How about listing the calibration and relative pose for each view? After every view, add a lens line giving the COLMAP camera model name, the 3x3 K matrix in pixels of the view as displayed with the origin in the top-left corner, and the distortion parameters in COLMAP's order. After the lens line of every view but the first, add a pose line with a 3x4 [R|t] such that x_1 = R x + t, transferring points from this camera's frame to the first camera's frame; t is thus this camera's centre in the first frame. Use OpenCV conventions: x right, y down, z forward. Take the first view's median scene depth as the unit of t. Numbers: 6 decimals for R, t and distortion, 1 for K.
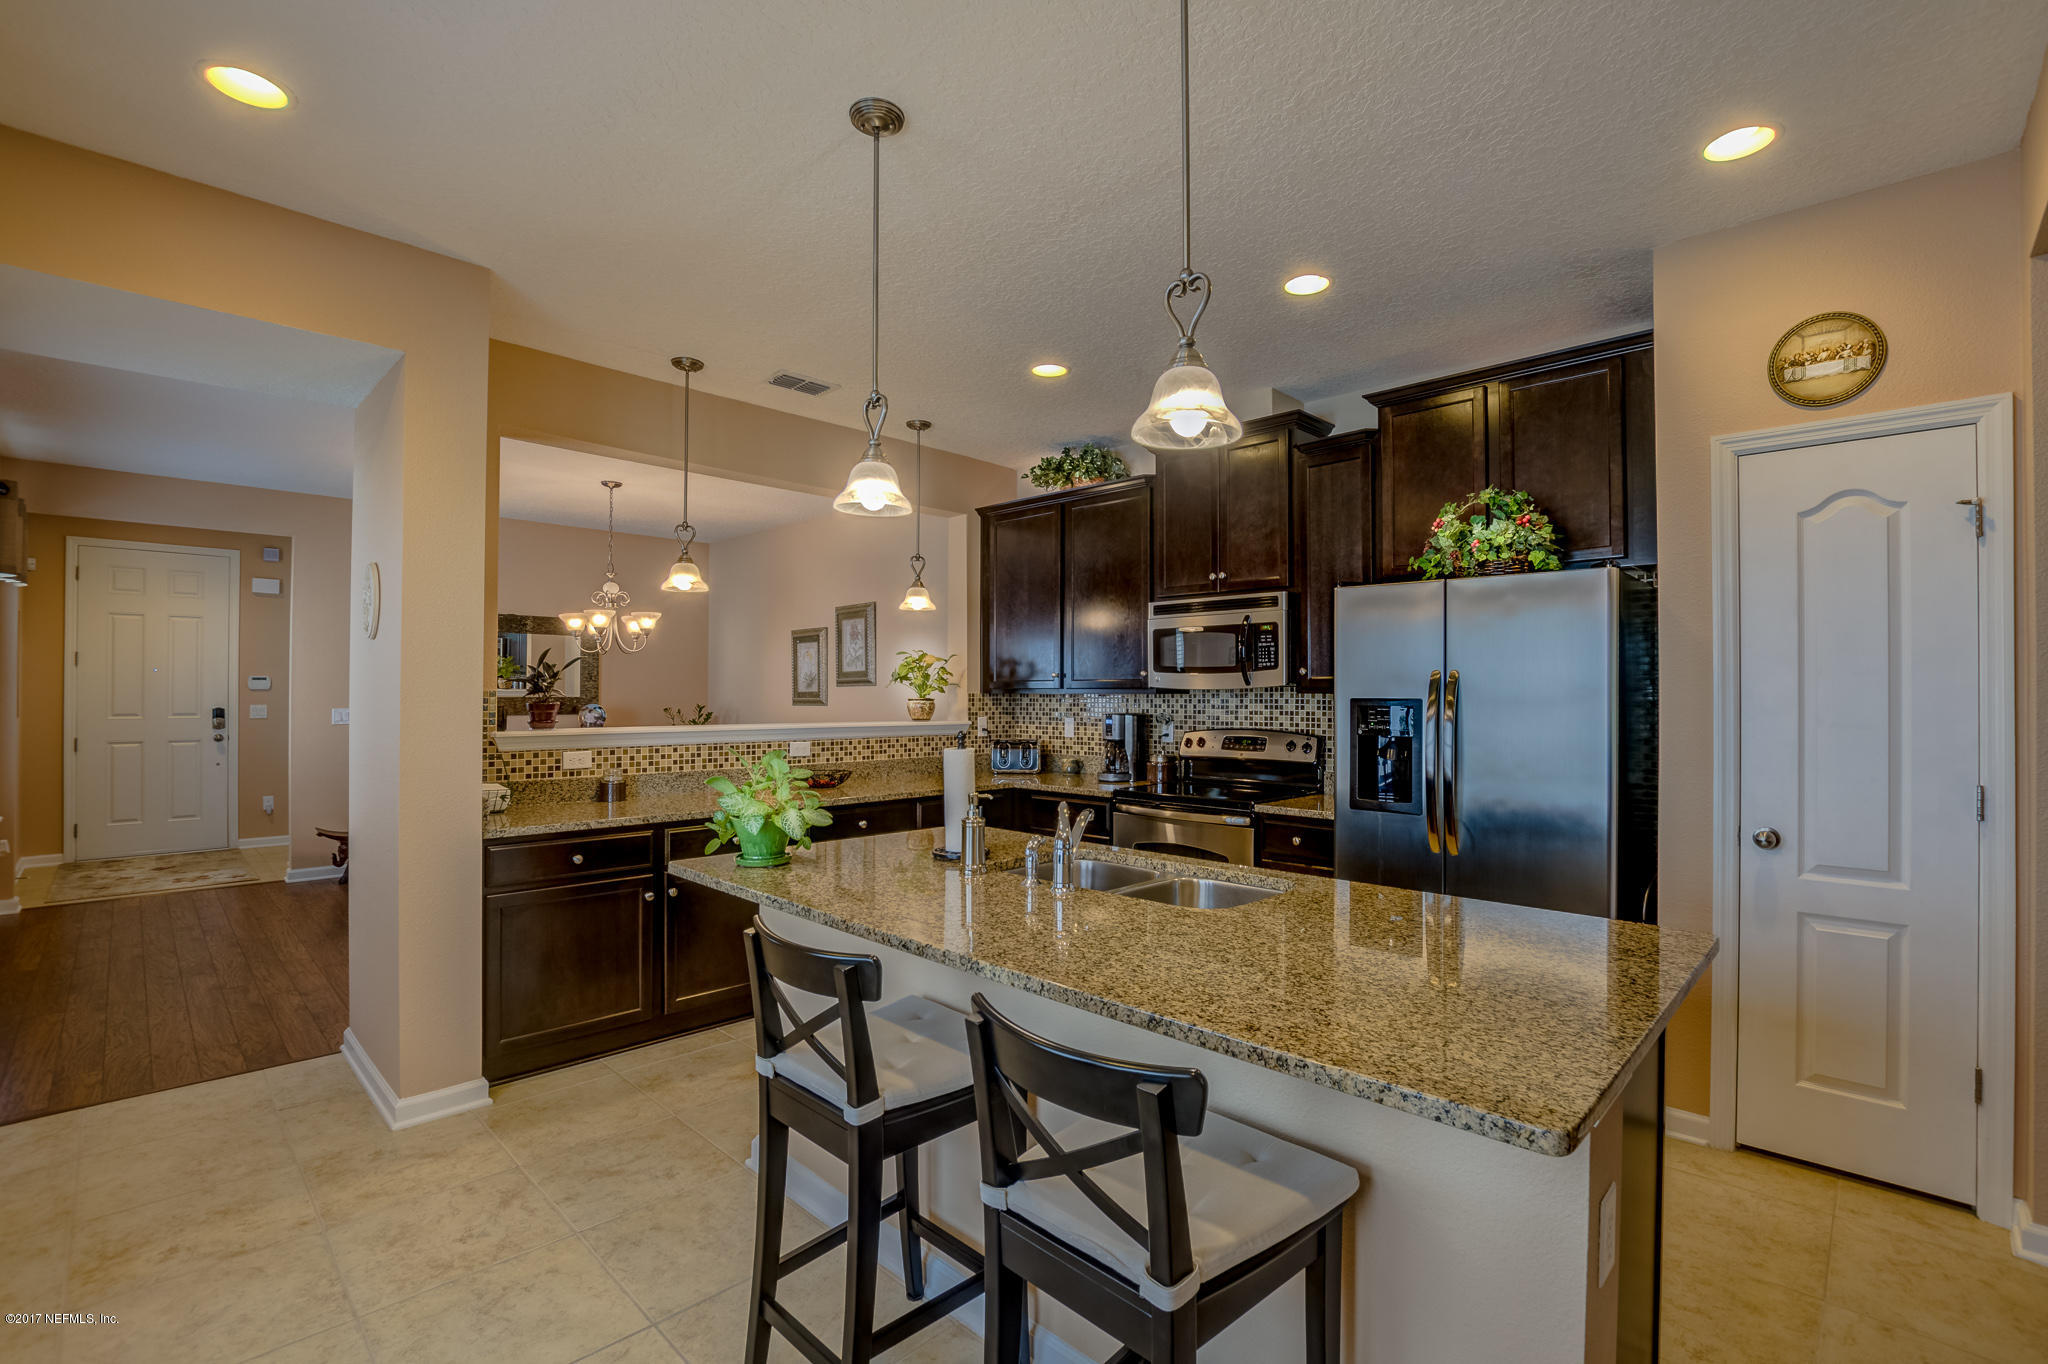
lens RADIAL K [[903.1, 0, 1035.9], [0, 903.1, 685.3], [0, 0, 1]] dist [-0.030199, 0.000456]
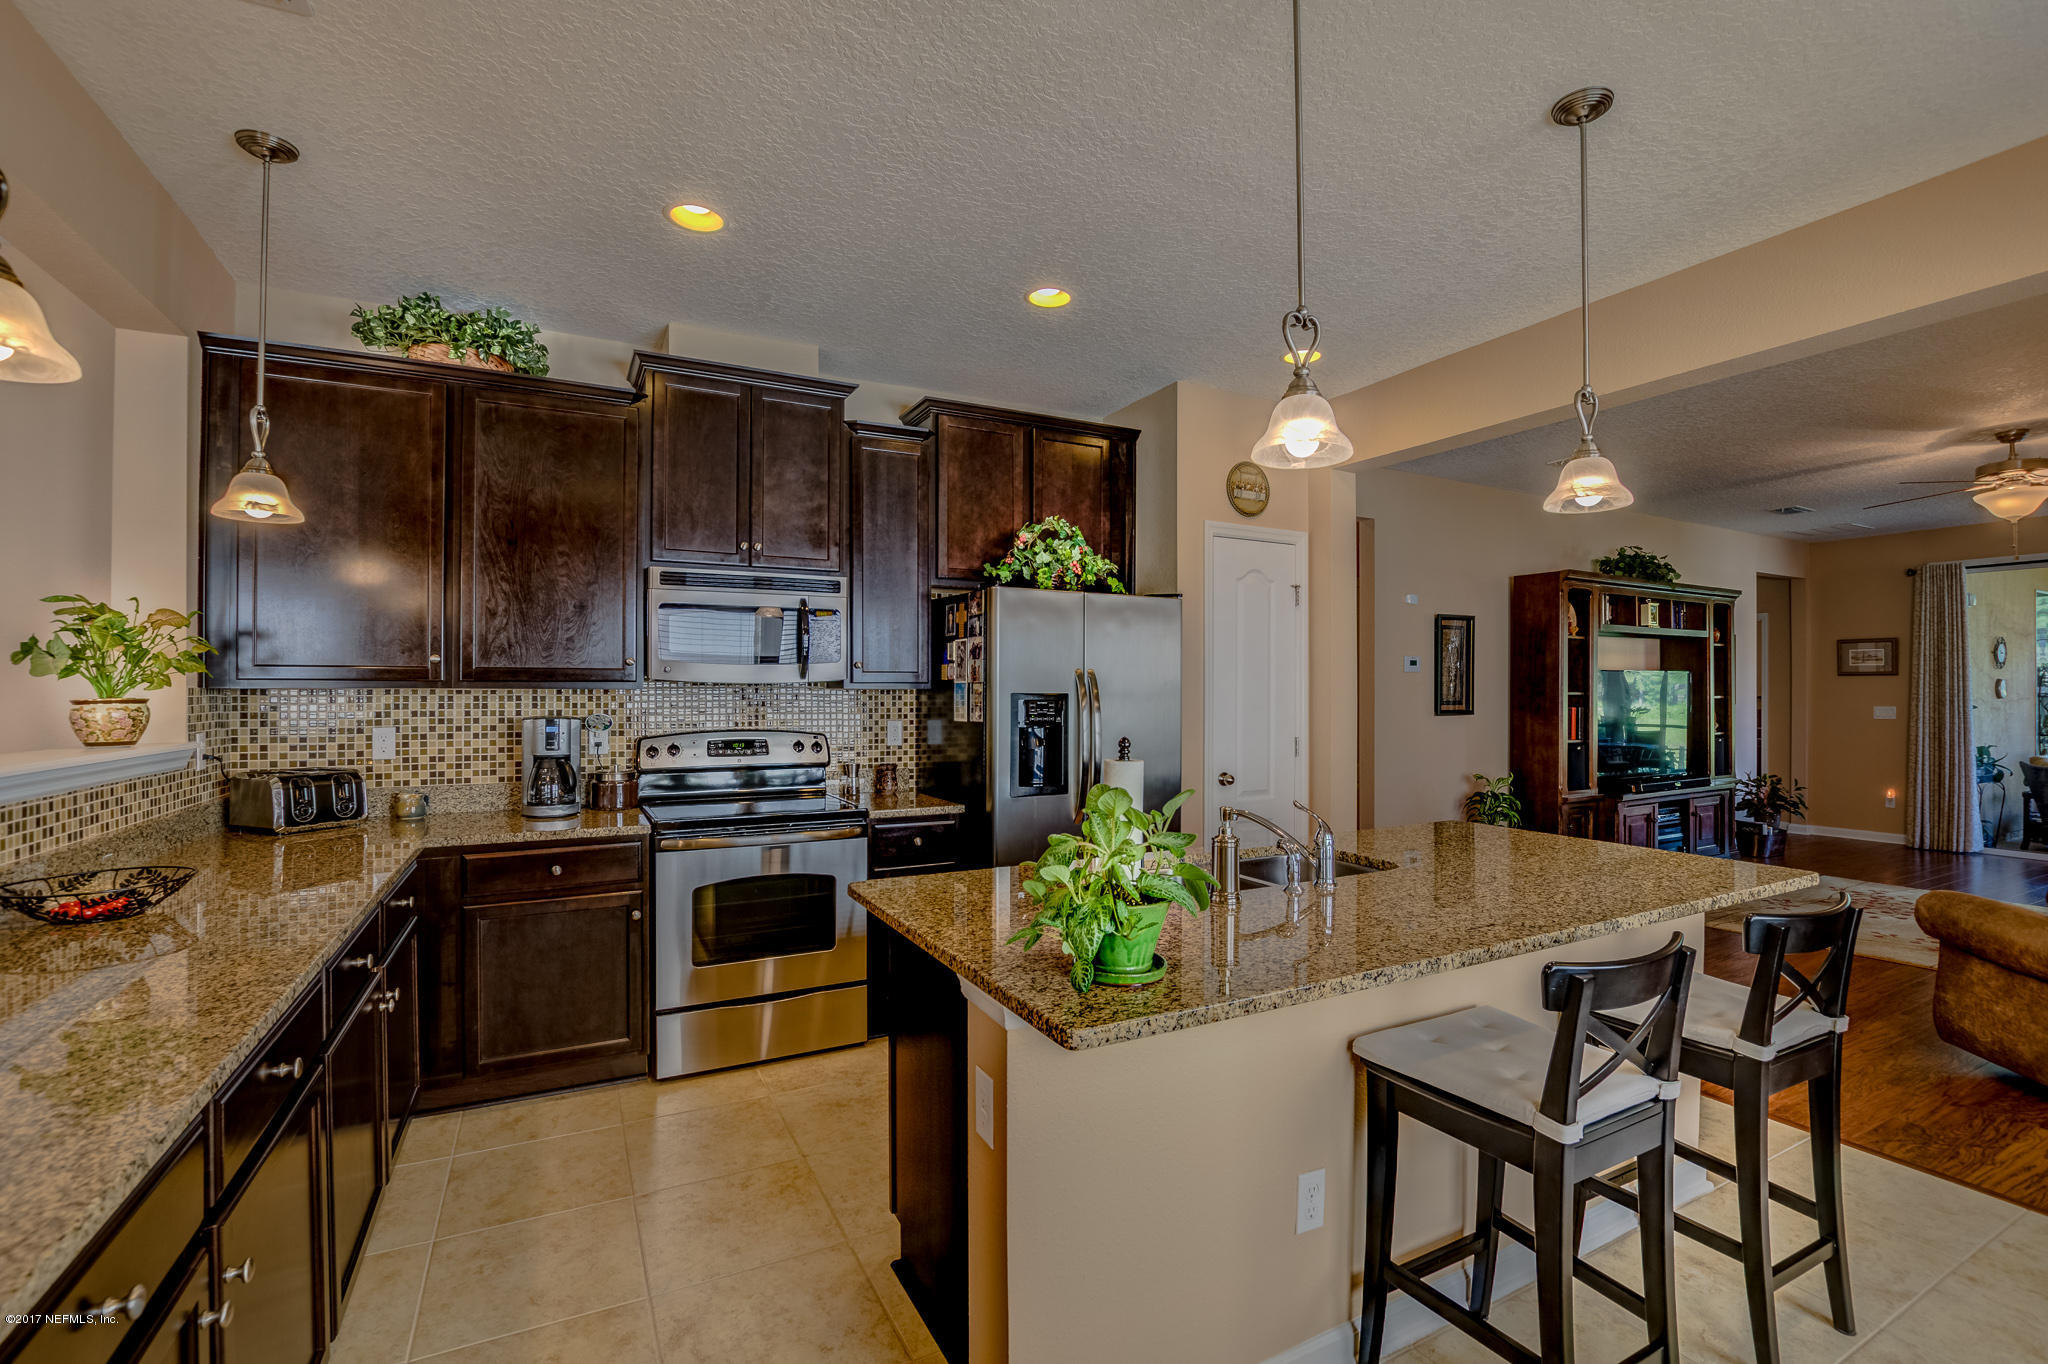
lens RADIAL K [[903.1, 0, 1035.9], [0, 903.1, 685.3], [0, 0, 1]] dist [-0.030199, 0.000456]
pose [[0.313509, 0.002813, 0.949581, -0.500904], [-0.008861, 0.999961, -0.000037, 0.004096], [-0.949544, -0.008402, 0.313521, 0.490811]]
